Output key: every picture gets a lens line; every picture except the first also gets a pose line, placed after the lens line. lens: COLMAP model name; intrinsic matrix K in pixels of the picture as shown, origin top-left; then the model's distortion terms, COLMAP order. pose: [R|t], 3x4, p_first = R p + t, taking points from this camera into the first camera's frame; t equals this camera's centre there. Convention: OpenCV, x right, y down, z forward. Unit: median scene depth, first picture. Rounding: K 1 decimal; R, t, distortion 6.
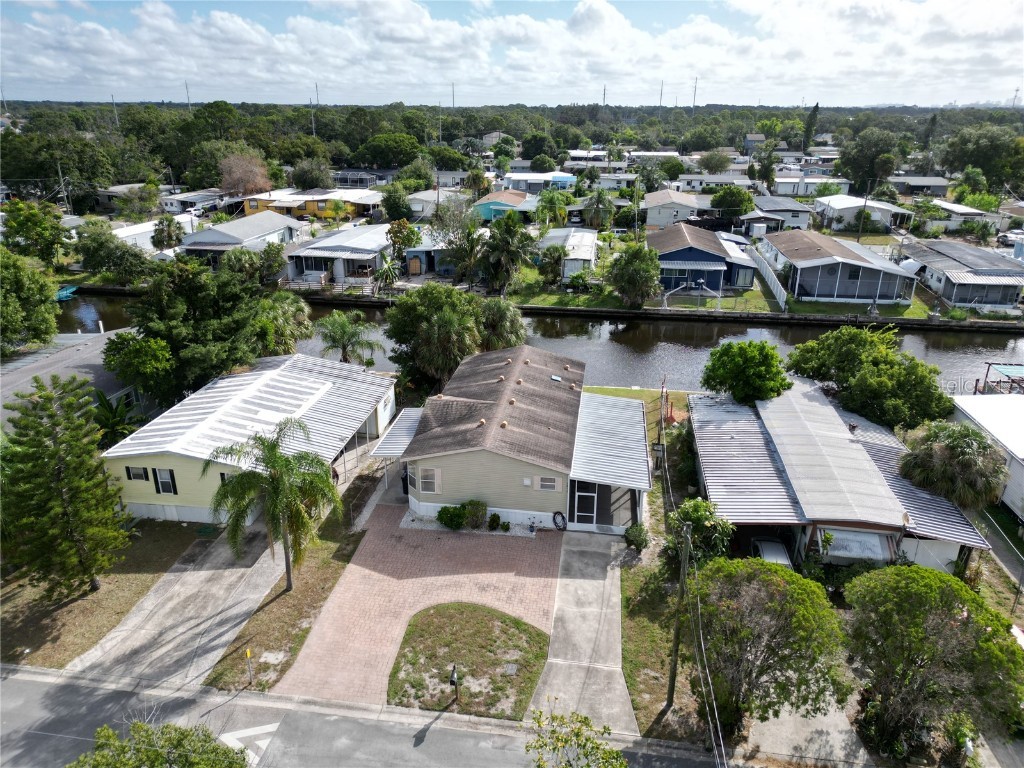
lens RADIAL K [[715.5, 0, 507.5], [0, 715.5, 378.9], [0, 0, 1]] dist [0.092839, -0.100667]
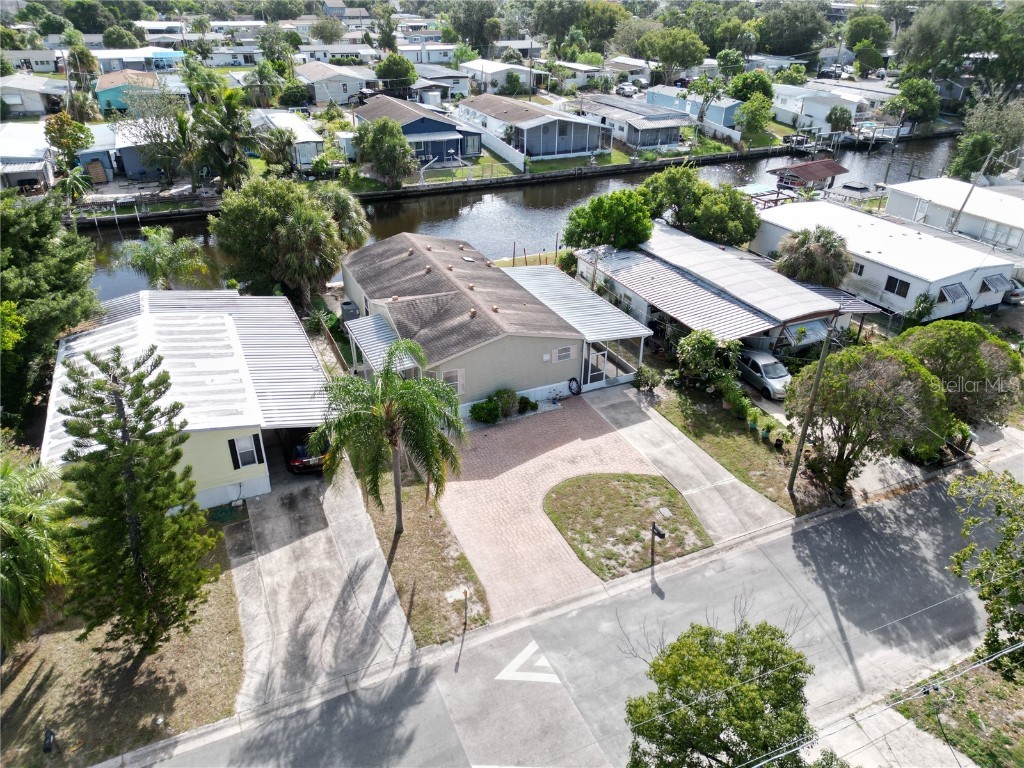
lens RADIAL K [[715.5, 0, 507.5], [0, 715.5, 378.9], [0, 0, 1]] dist [0.092839, -0.100667]
pose [[0.839715, -0.262374, 0.475436, -0.530650], [0.188224, 0.961882, 0.198382, -0.037173], [-0.509363, -0.077096, 0.857091, 0.179452]]
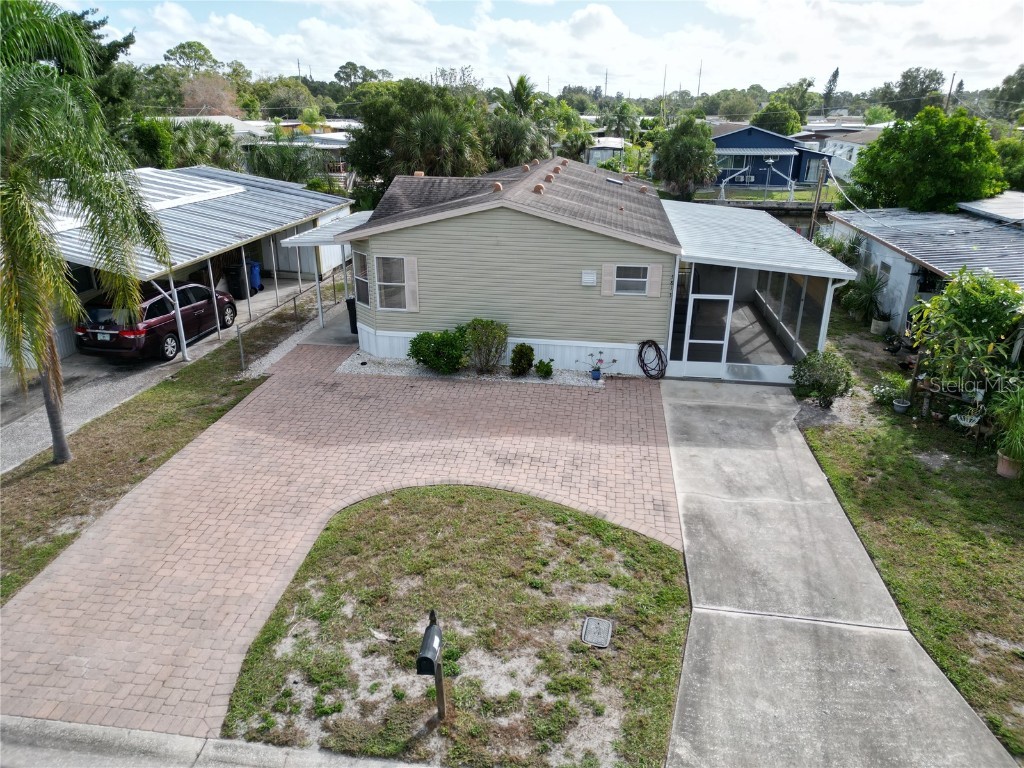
lens RADIAL K [[715.5, 0, 507.5], [0, 715.5, 378.9], [0, 0, 1]] dist [0.092839, -0.100667]
pose [[0.999994, 0.001431, 0.003078, -0.032614], [-0.001430, 0.999999, -0.000439, 0.227416], [-0.003078, 0.000434, 0.999995, 0.529958]]
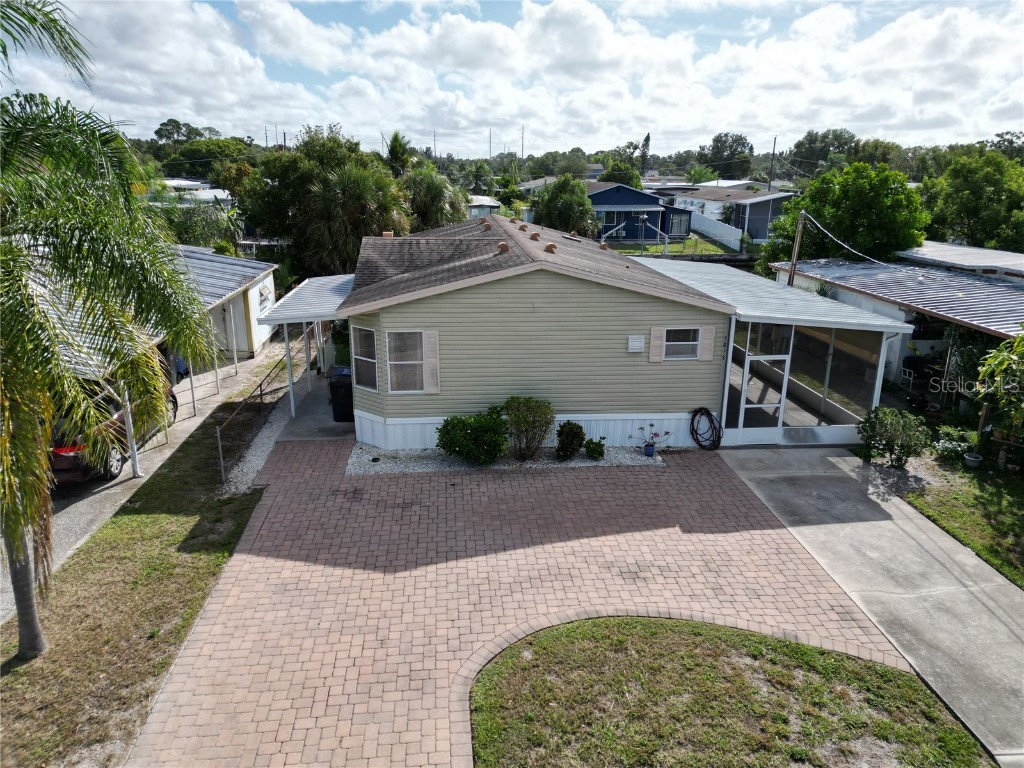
lens RADIAL K [[715.5, 0, 507.5], [0, 715.5, 378.9], [0, 0, 1]] dist [0.092839, -0.100667]
pose [[0.973800, -0.062028, 0.218782, -0.158993], [0.078183, 0.994754, -0.065969, 0.200493], [-0.213542, 0.081345, 0.973541, 0.617468]]
